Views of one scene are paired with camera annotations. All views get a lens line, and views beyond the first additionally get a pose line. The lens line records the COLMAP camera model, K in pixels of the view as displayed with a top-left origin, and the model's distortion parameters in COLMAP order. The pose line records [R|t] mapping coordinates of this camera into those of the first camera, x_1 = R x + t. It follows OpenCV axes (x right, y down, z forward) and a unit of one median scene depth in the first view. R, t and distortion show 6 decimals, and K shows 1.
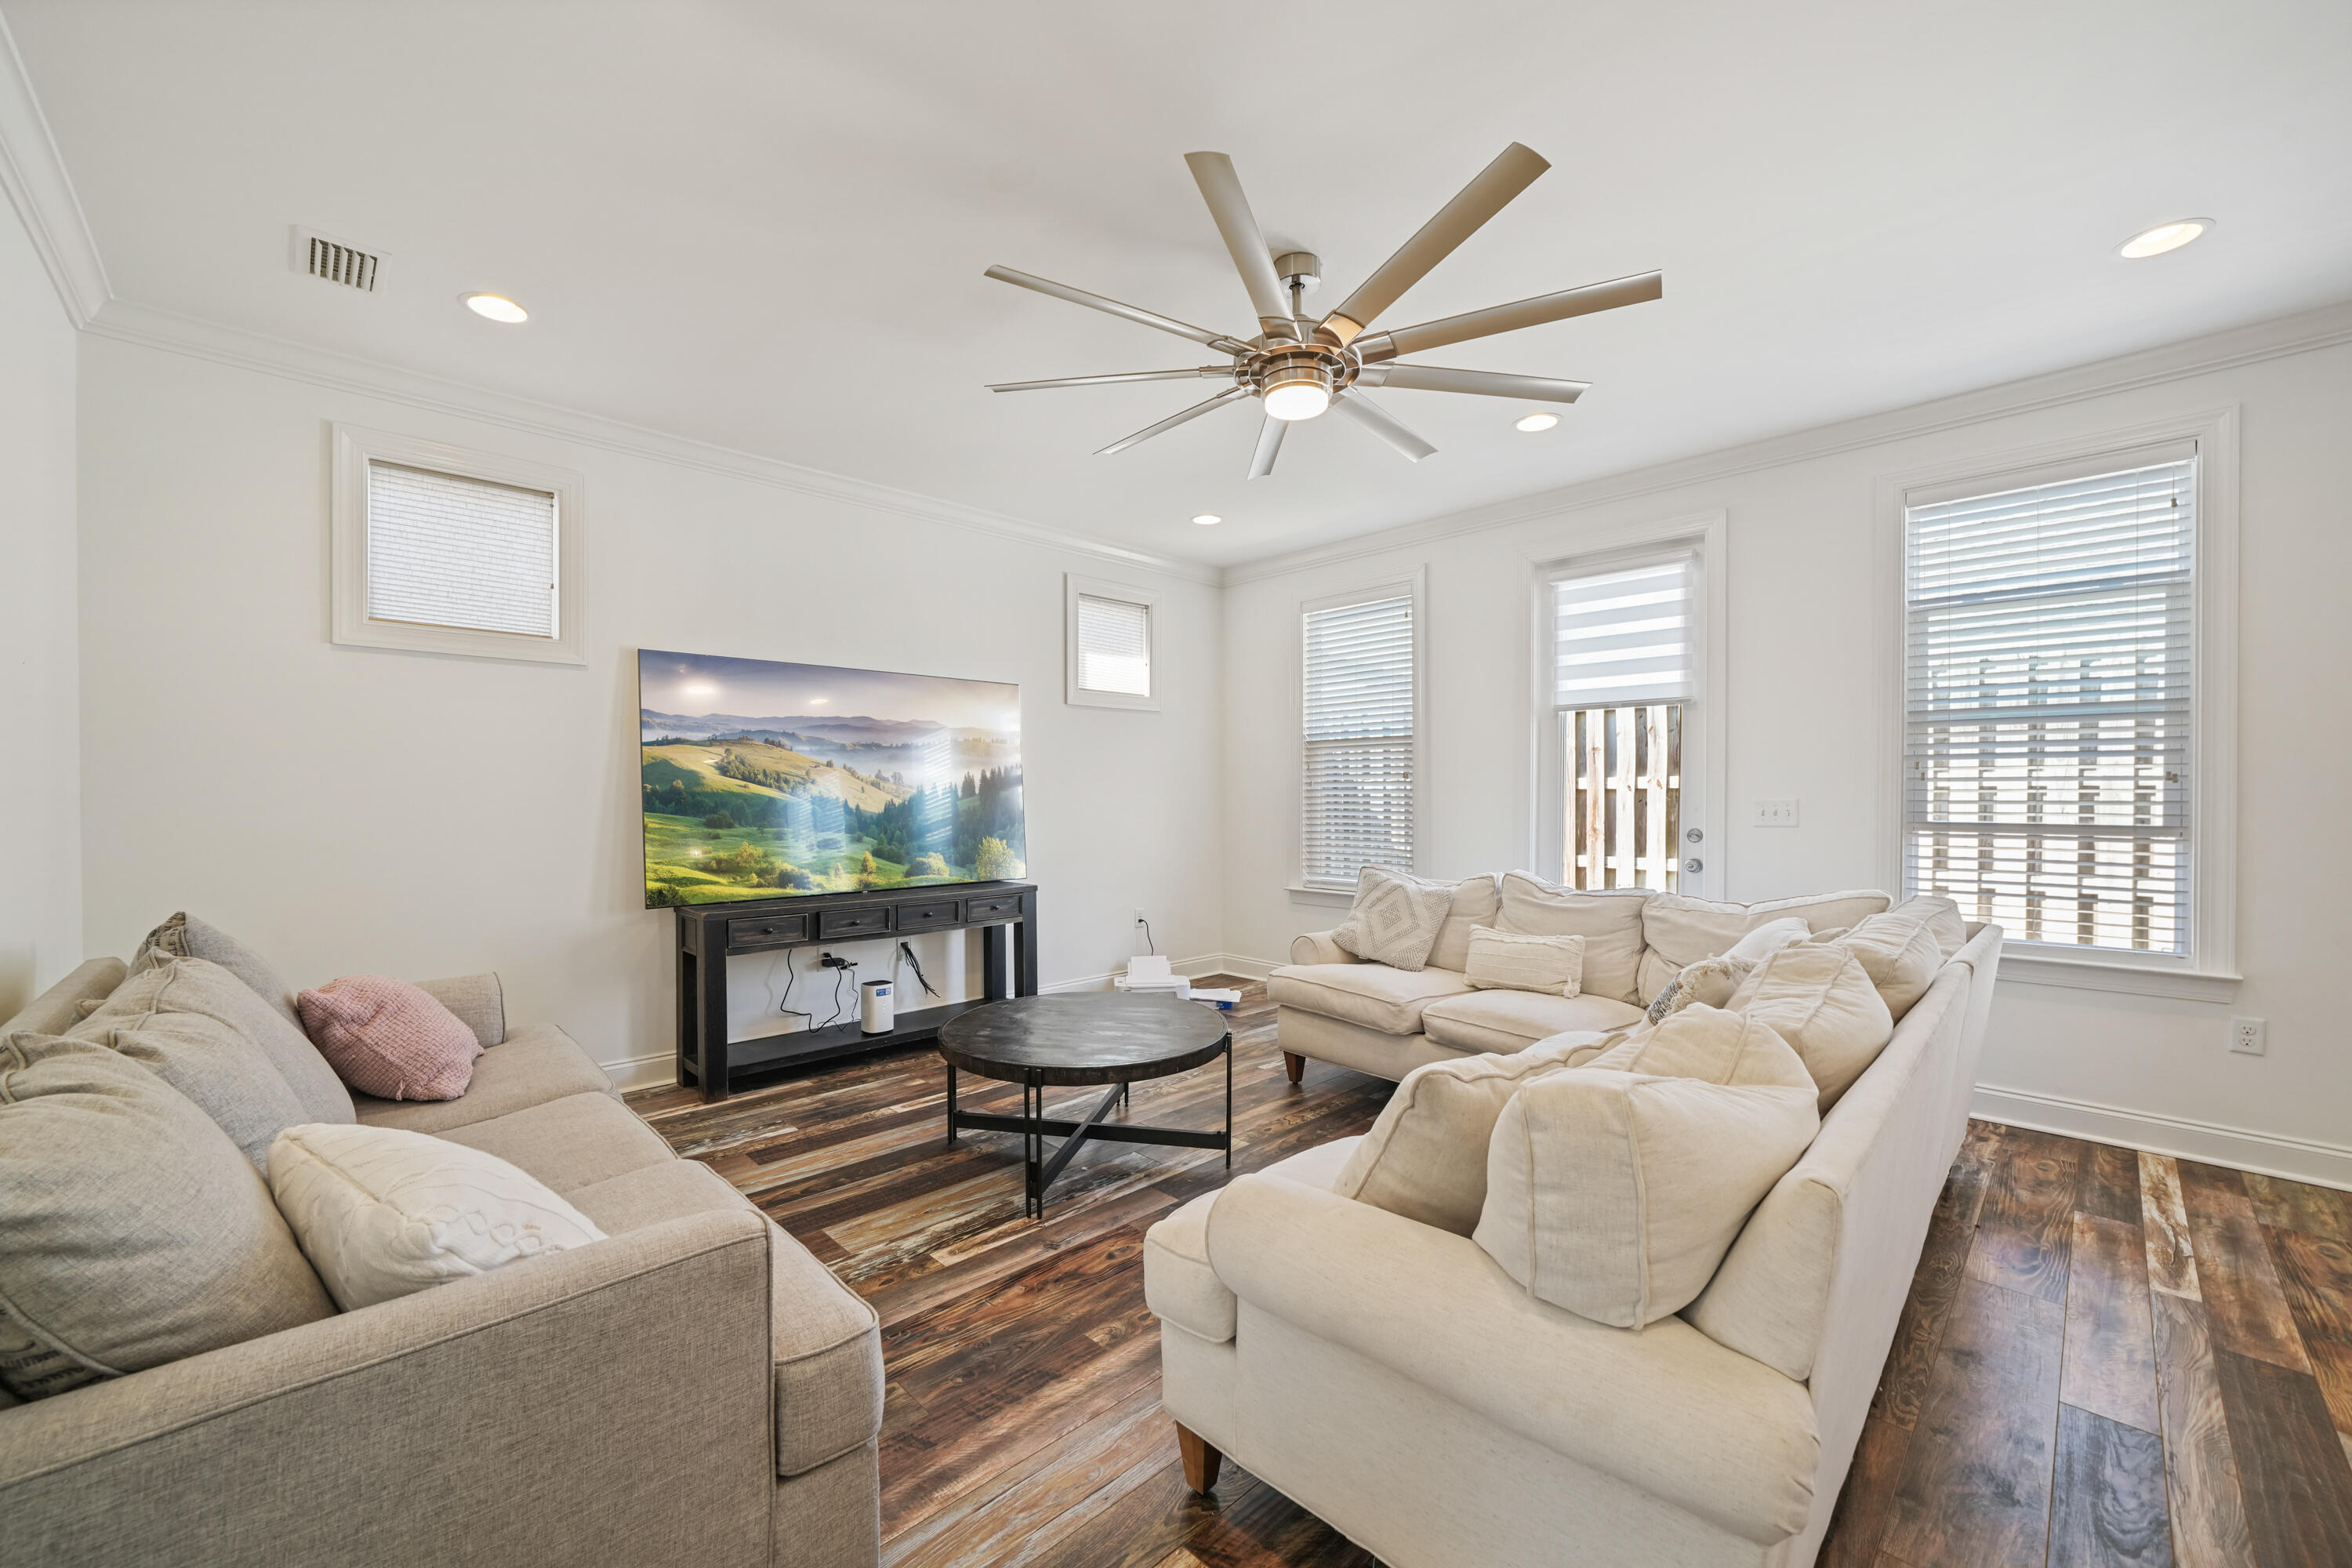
lens RADIAL K [[912.9, 0, 1164.9], [0, 912.9, 797.7], [0, 0, 1]] dist [-0.007910, 0.000323]
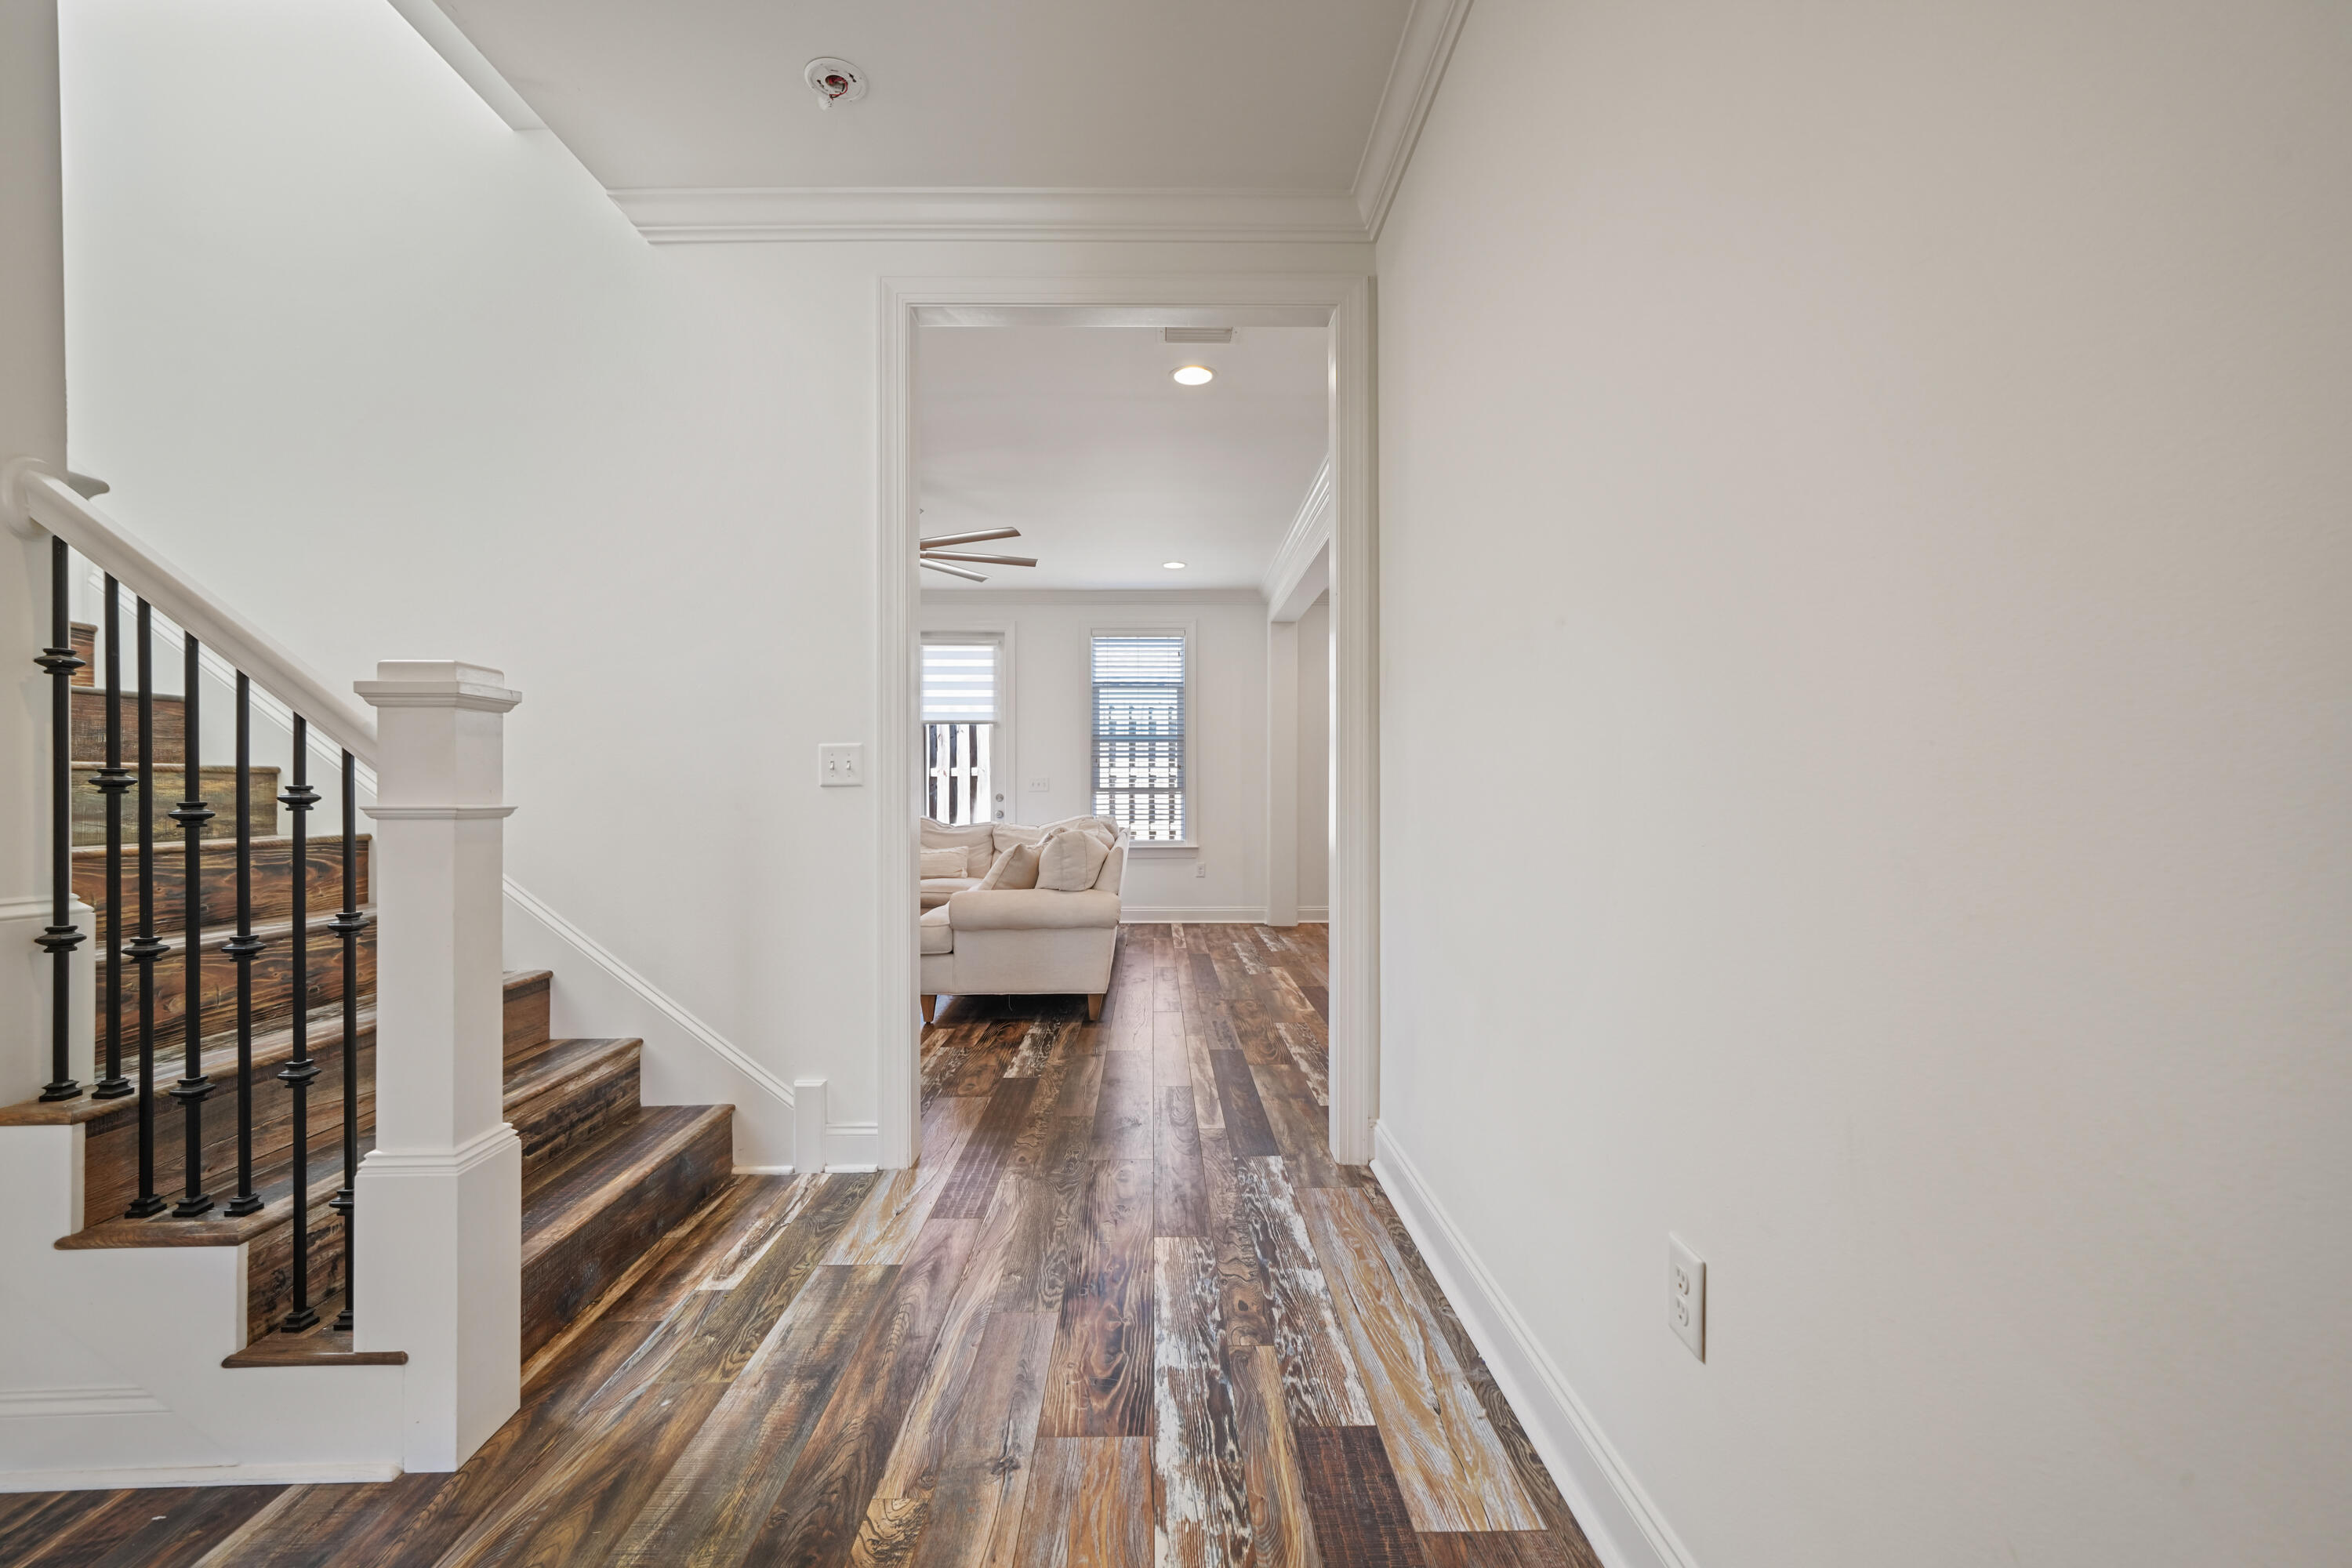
lens RADIAL K [[976.5, 0, 1174.3], [0, 976.5, 790.8], [0, 0, 1]] dist [0.000236, 0.000005]
pose [[0.677491, 0.002086, 0.735528, -0.738778], [0.009692, 0.999884, -0.011764, 0.065447], [-0.735467, 0.015099, 0.677392, -0.687823]]
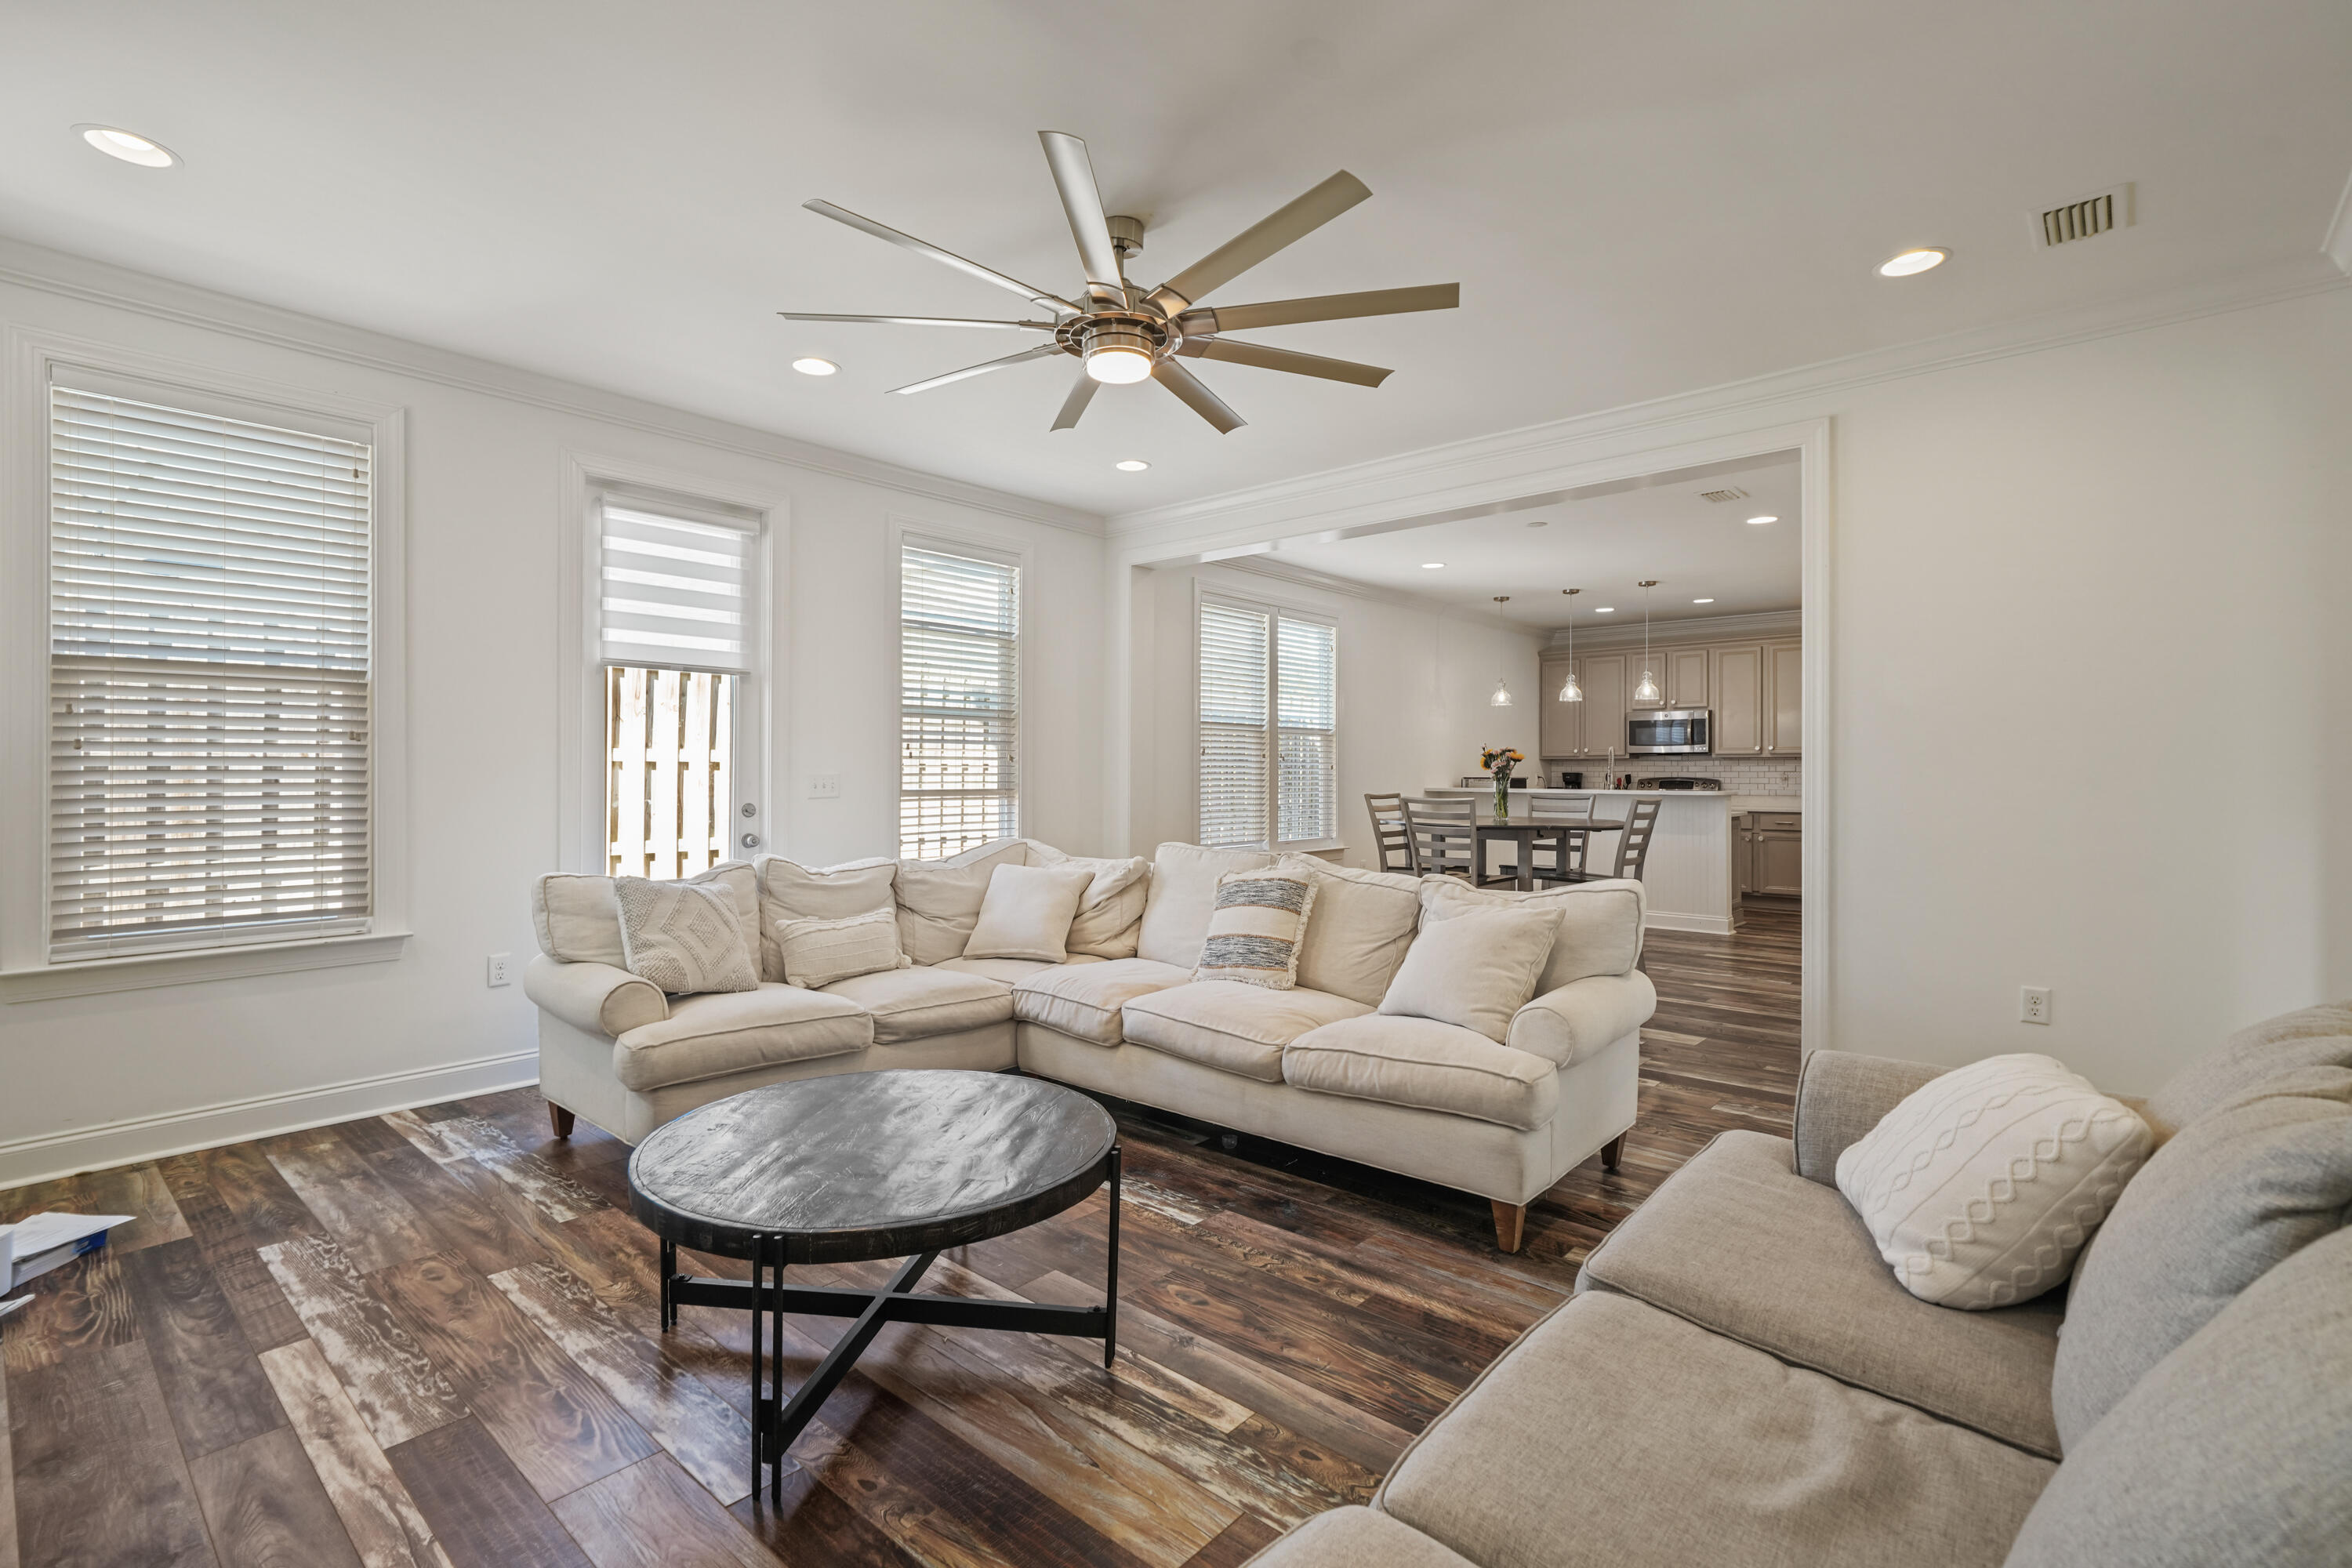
lens RADIAL K [[1058.7, 0, 1165.2], [0, 1058.7, 777.2], [0, 0, 1]] dist [0.000738, 0.000151]
pose [[-0.072474, -0.010011, 0.997320, -0.738621], [-0.000852, 0.999950, 0.009975, -0.006888], [-0.997370, -0.000127, -0.072479, 0.770692]]
